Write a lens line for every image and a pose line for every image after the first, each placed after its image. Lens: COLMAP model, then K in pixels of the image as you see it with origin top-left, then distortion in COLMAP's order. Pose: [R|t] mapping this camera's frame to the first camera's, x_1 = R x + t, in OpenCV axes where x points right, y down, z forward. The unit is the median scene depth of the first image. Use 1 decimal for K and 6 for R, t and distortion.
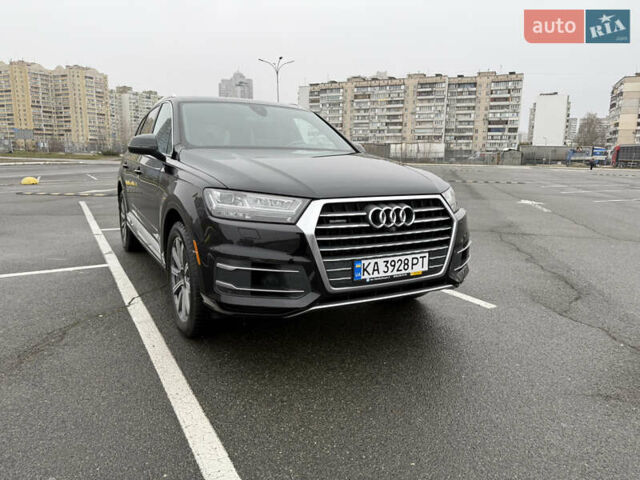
lens RADIAL K [[450.9, 0, 317.3], [0, 450.9, 238.2], [0, 0, 1]] dist [0.080569, -0.092576]
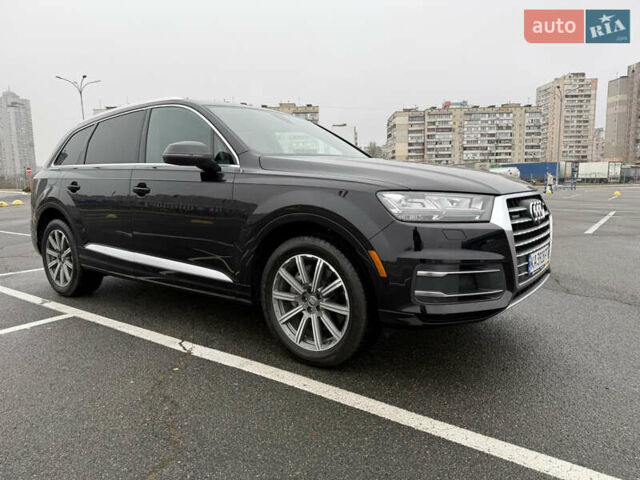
lens RADIAL K [[453.7, 0, 318.3], [0, 453.7, 240.7], [0, 0, 1]] dist [0.064671, -0.072316]
pose [[0.916144, -0.081125, 0.392554, -0.652746], [0.101425, 0.994353, -0.031213, 0.002891], [-0.387805, 0.068411, 0.919199, 0.208771]]
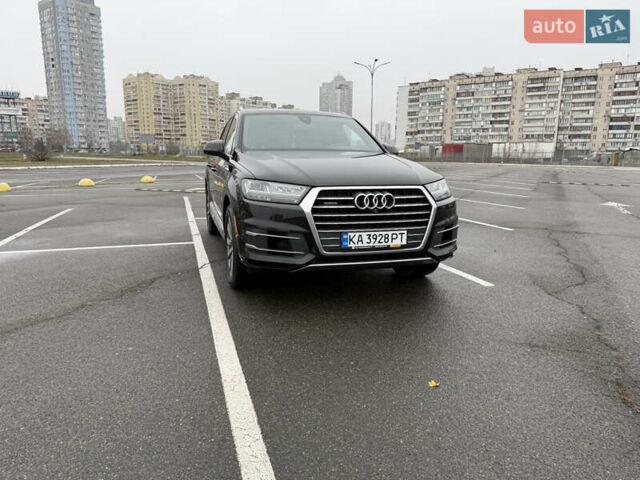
lens RADIAL K [[453.7, 0, 318.3], [0, 453.7, 240.7], [0, 0, 1]] dist [0.064671, -0.072316]
pose [[0.978350, 0.034723, -0.204022, 0.254300], [-0.034380, 0.999395, 0.005227, 0.060650], [0.204080, 0.001901, 0.978952, -0.307550]]
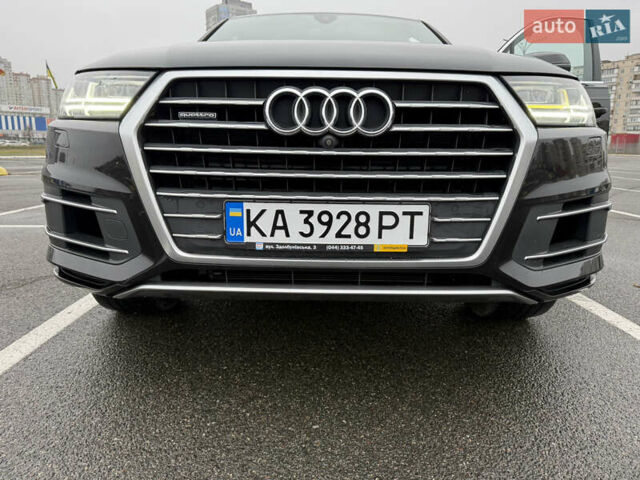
lens RADIAL K [[453.7, 0, 318.3], [0, 453.7, 240.7], [0, 0, 1]] dist [0.064671, -0.072316]
pose [[0.874892, 0.093678, -0.475173, 0.348518], [-0.087609, 0.995541, 0.034961, 0.057863], [0.476329, 0.011043, 0.879198, 0.547012]]
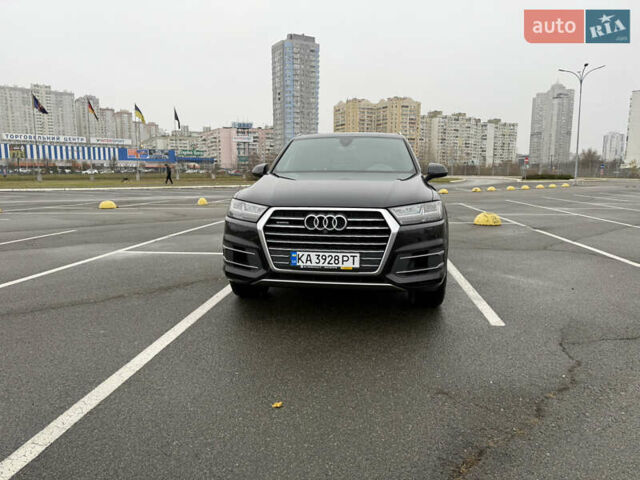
lens RADIAL K [[453.7, 0, 318.3], [0, 453.7, 240.7], [0, 0, 1]] dist [0.064671, -0.072316]
pose [[0.805070, 0.077737, -0.588063, 0.863653], [-0.099601, 0.995016, -0.004823, 0.013398], [0.584757, 0.062454, 0.808801, -0.093056]]
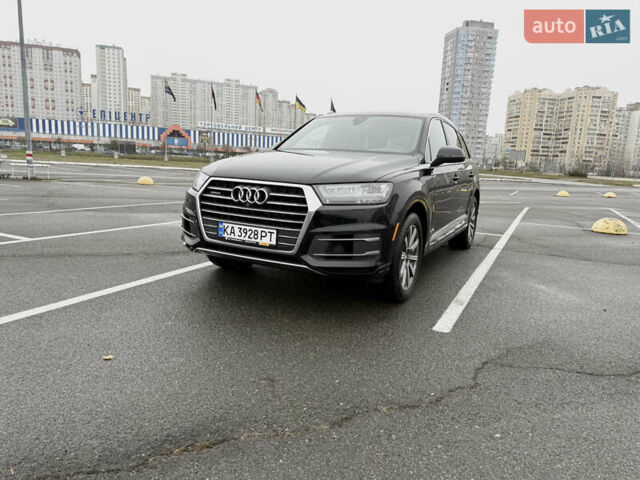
lens RADIAL K [[453.7, 0, 318.3], [0, 453.7, 240.7], [0, 0, 1]] dist [0.064671, -0.072316]
pose [[0.555234, 0.159101, -0.816335, 1.252977], [-0.191649, 0.979593, 0.060569, -0.033928], [0.809312, 0.122820, 0.574395, 0.383548]]
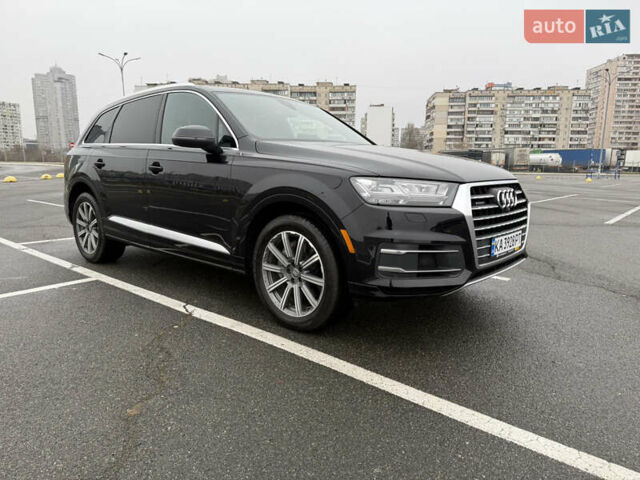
lens RADIAL K [[455.3, 0, 320.0], [0, 455.3, 240.0], [0, 0, 1]] dist [0.047699, -0.041272]
pose [[0.943211, -0.060932, 0.326558, -0.591846], [0.063680, 0.997968, 0.002281, 0.021094], [-0.326033, 0.018644, 0.945174, 0.070524]]
